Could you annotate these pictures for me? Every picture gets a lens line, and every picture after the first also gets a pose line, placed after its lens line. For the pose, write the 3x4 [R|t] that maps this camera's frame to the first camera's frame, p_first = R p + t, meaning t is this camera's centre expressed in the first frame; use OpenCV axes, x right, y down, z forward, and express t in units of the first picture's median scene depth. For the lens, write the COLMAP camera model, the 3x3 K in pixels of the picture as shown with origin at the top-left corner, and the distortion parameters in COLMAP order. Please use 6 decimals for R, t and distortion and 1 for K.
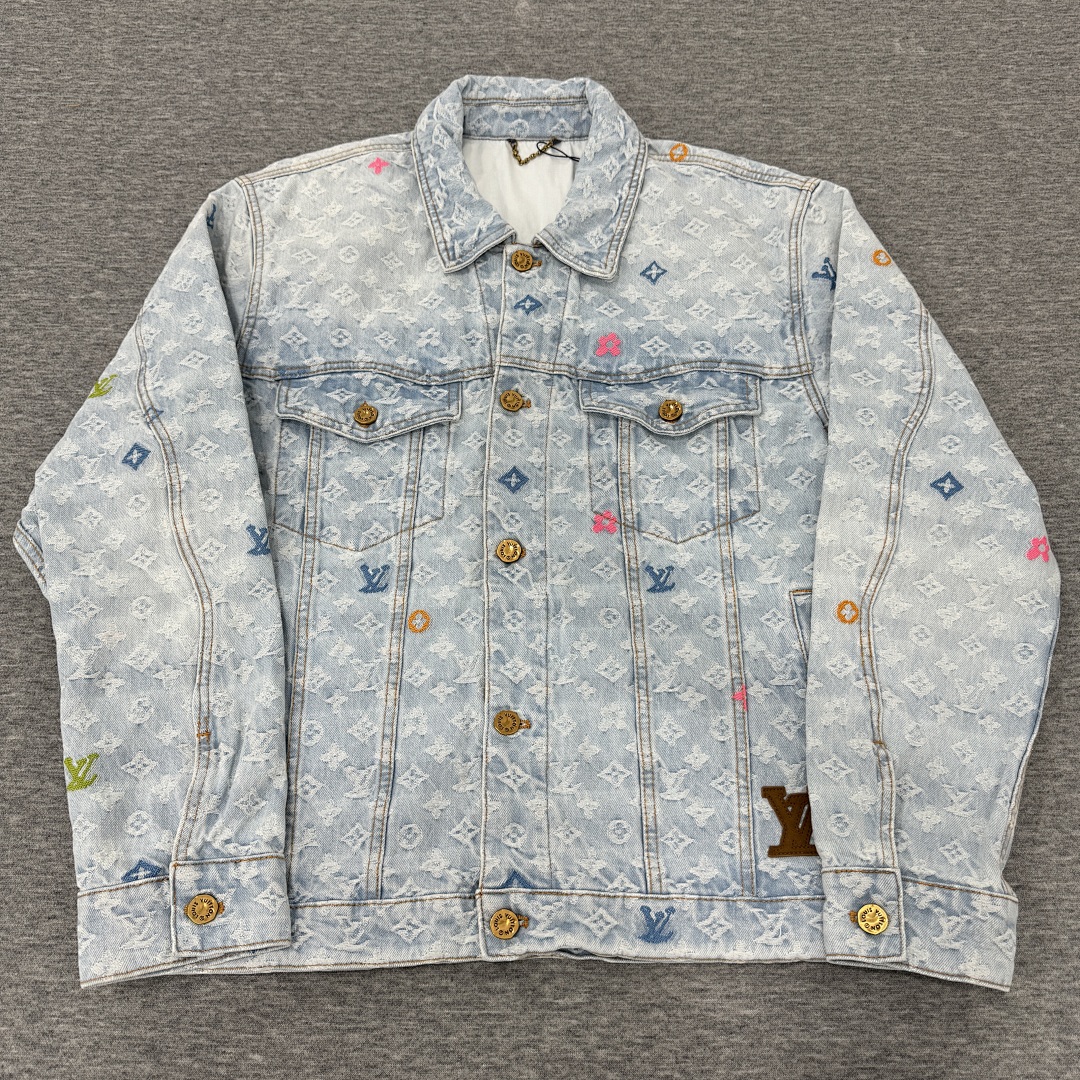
lens RADIAL K [[1074.5, 0, 540.0], [0, 1074.5, 540.0], [0, 0, 1]] dist [0.151194, -0.303196]
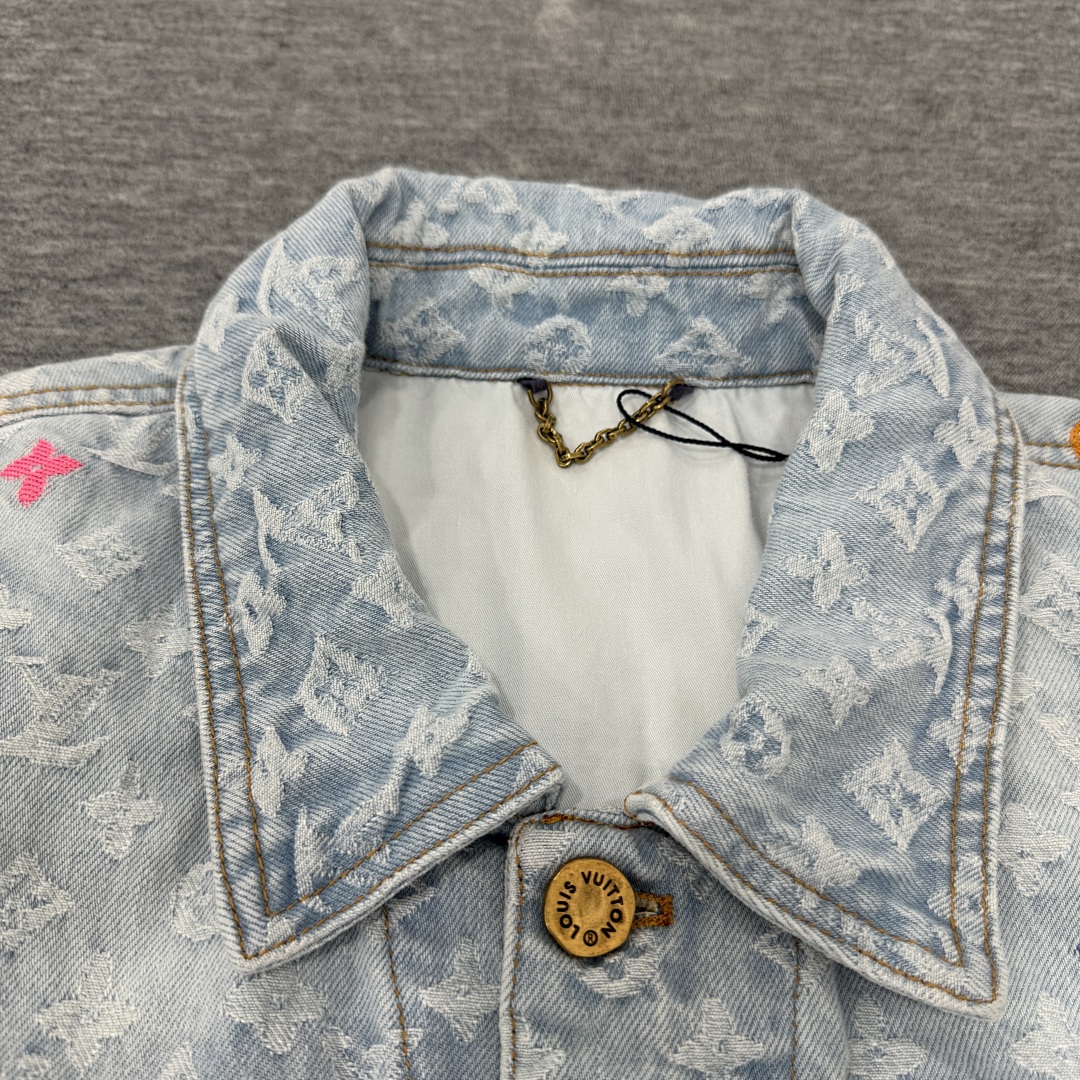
lens RADIAL K [[1074.5, 0, 540.0], [0, 1074.5, 540.0], [0, 0, 1]] dist [0.151194, -0.303196]
pose [[0.999012, 0.019270, 0.040039, -0.046572], [-0.013598, 0.990425, -0.137380, -0.374379], [-0.042303, 0.136699, 0.989709, 0.942769]]
